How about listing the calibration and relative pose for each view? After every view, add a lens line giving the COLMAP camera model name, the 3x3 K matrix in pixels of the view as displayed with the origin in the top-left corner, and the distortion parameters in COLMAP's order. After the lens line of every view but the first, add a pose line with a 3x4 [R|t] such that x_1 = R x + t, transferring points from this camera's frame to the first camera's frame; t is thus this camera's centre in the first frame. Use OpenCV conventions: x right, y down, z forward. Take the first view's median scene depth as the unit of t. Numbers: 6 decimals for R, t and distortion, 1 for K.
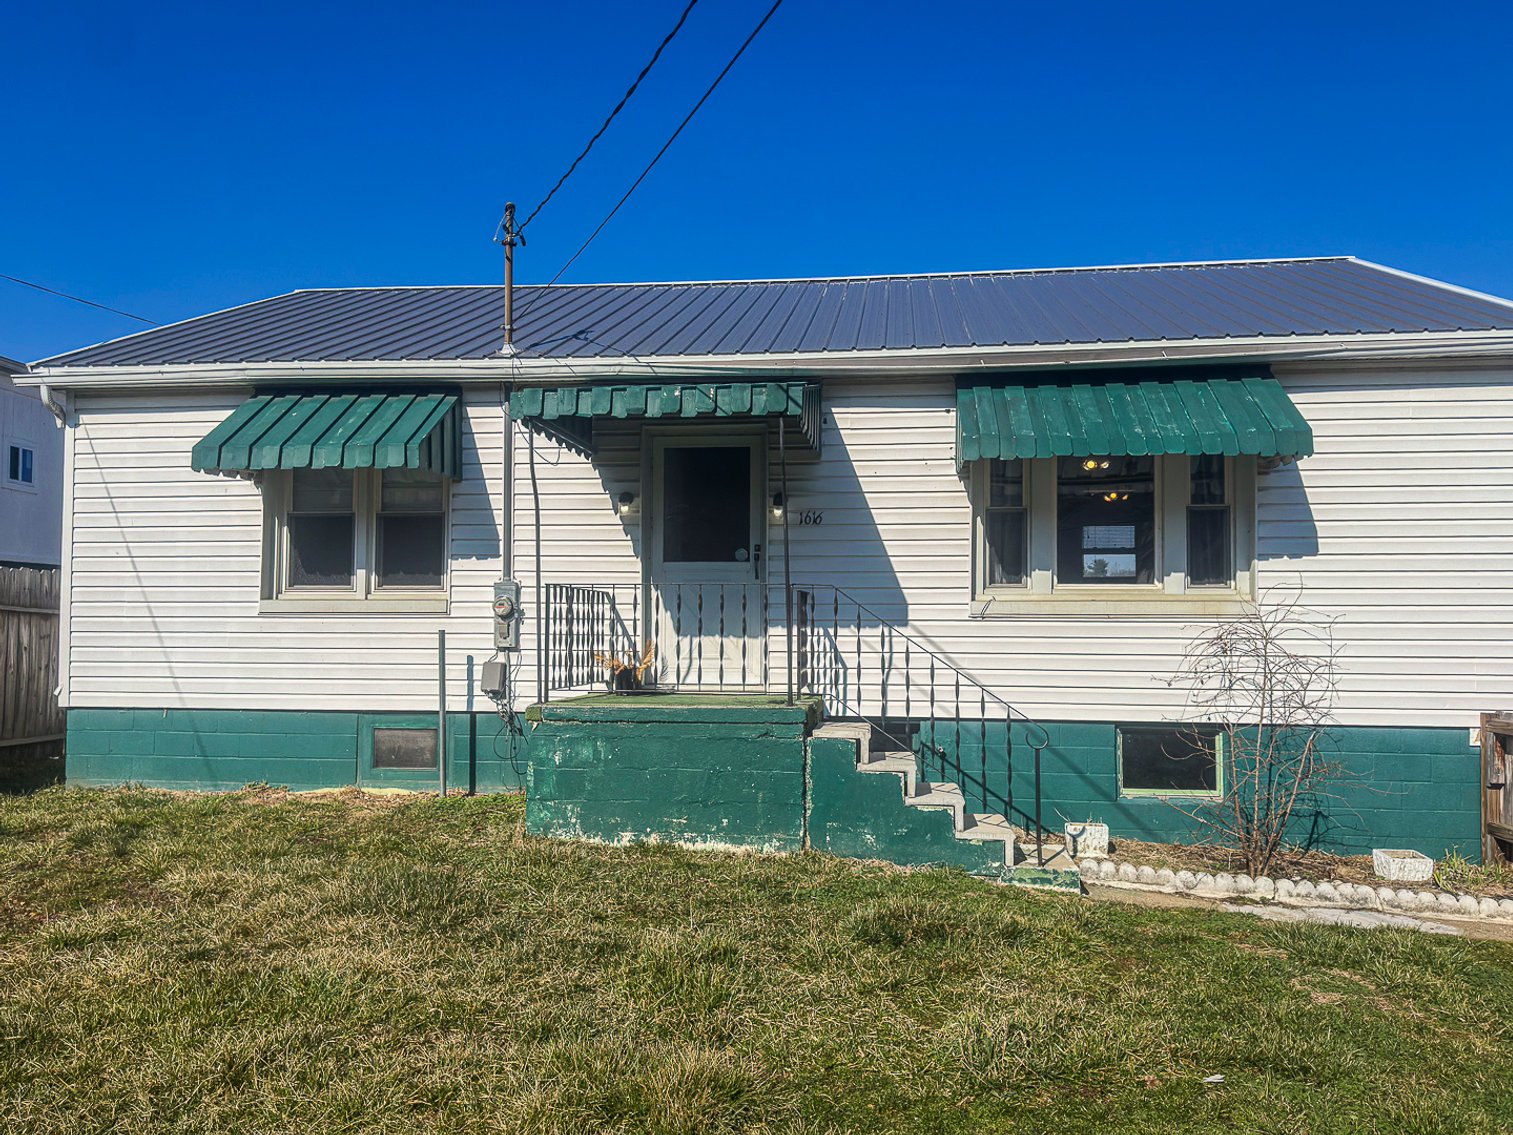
lens RADIAL K [[1263.6, 0, 756.5], [0, 1263.6, 567.5], [0, 0, 1]] dist [0.196319, -0.412802]
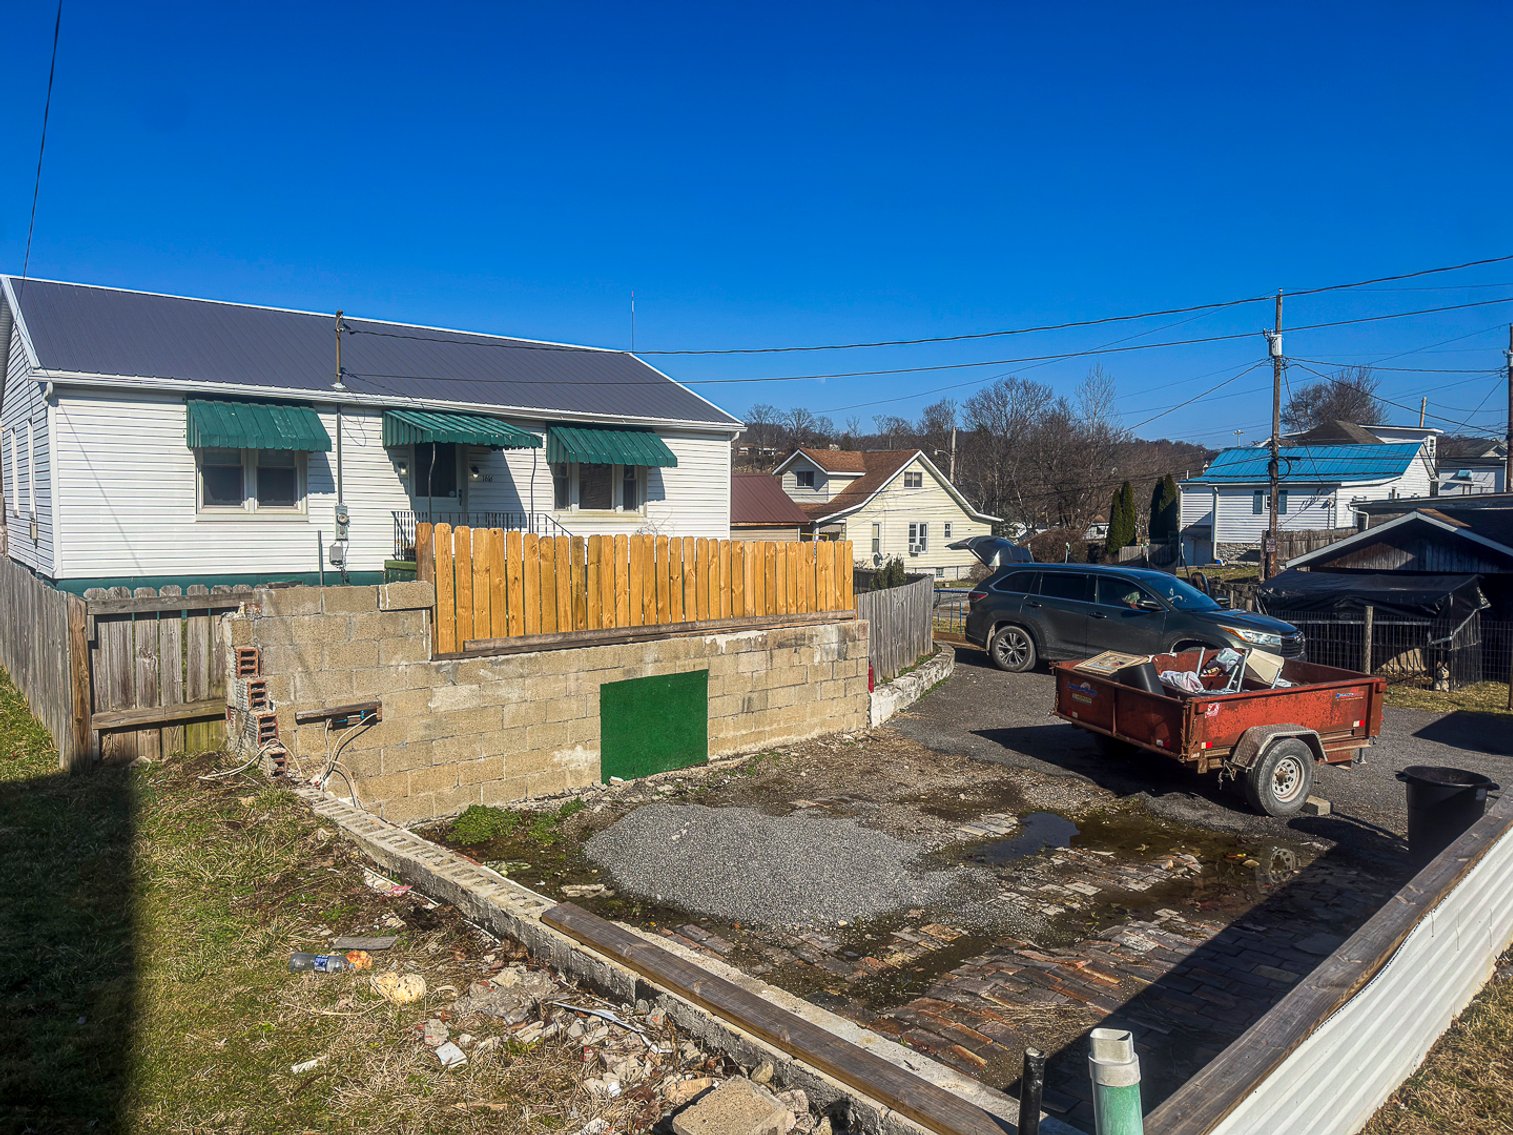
lens RADIAL K [[1053.0, 0, 764.5], [0, 1053.0, 582.0], [0, 0, 1]] dist [0.117799, -0.194722]
pose [[0.676136, -0.046116, 0.735332, -0.993854], [-0.034349, 0.994981, 0.093983, -0.049917], [-0.735976, -0.088803, 0.671159, -0.611939]]
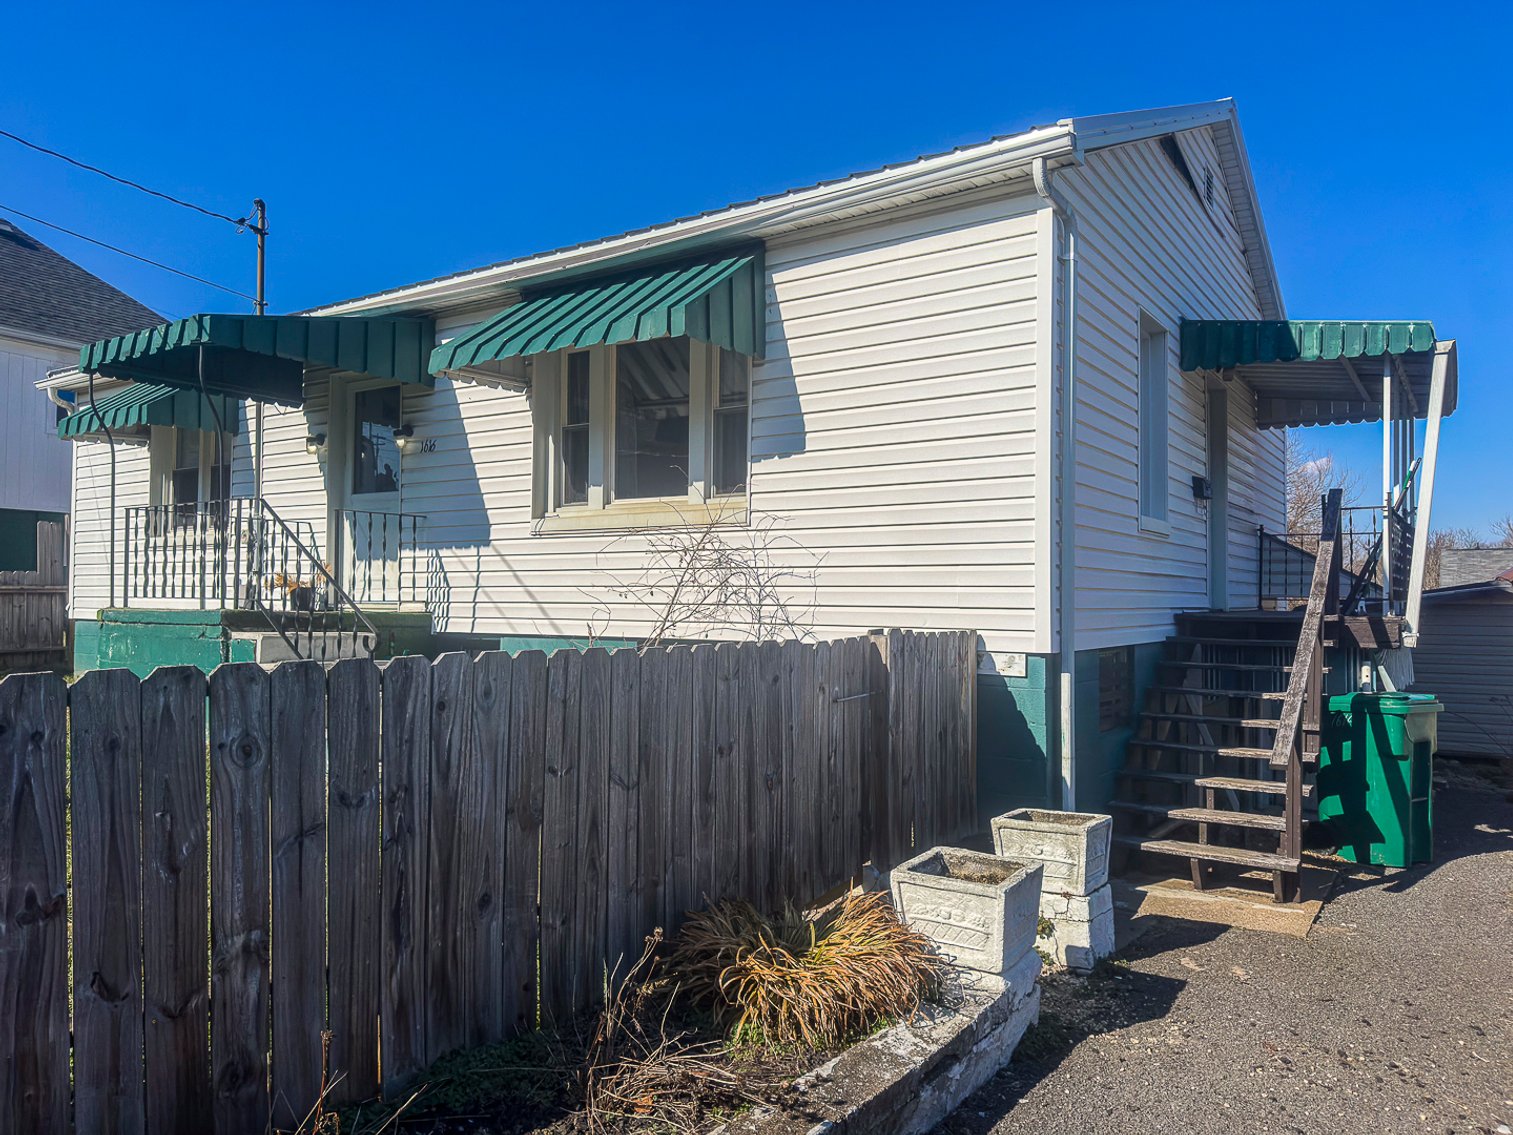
lens RADIAL K [[1053.0, 0, 764.5], [0, 1053.0, 582.0], [0, 0, 1]] dist [0.117799, -0.194722]
pose [[0.897455, -0.002701, -0.441098, 0.685412], [0.008294, 0.999908, 0.010751, 0.066946], [0.441028, -0.013307, 0.897394, 0.318969]]
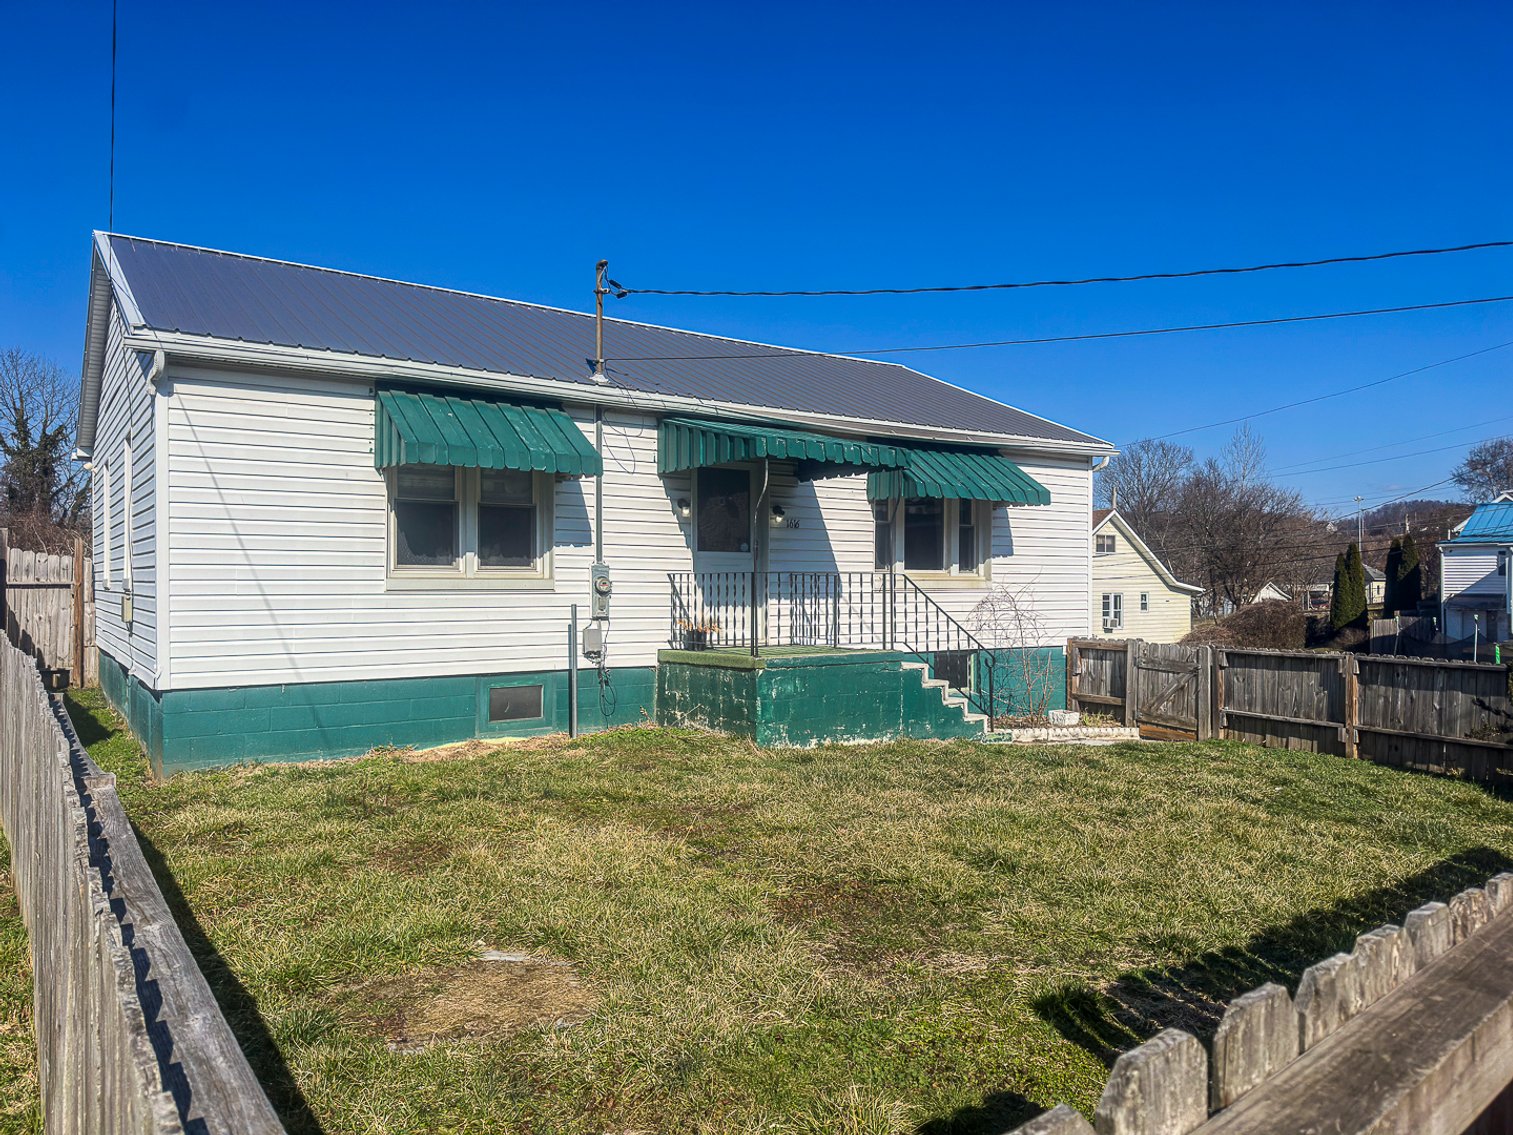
lens RADIAL K [[1053.0, 0, 764.5], [0, 1053.0, 582.0], [0, 0, 1]] dist [0.117799, -0.194722]
pose [[0.728007, -0.000732, 0.685570, -0.809732], [-0.022591, 0.999431, 0.025057, -0.001691], [-0.685198, -0.033729, 0.727576, 0.133804]]
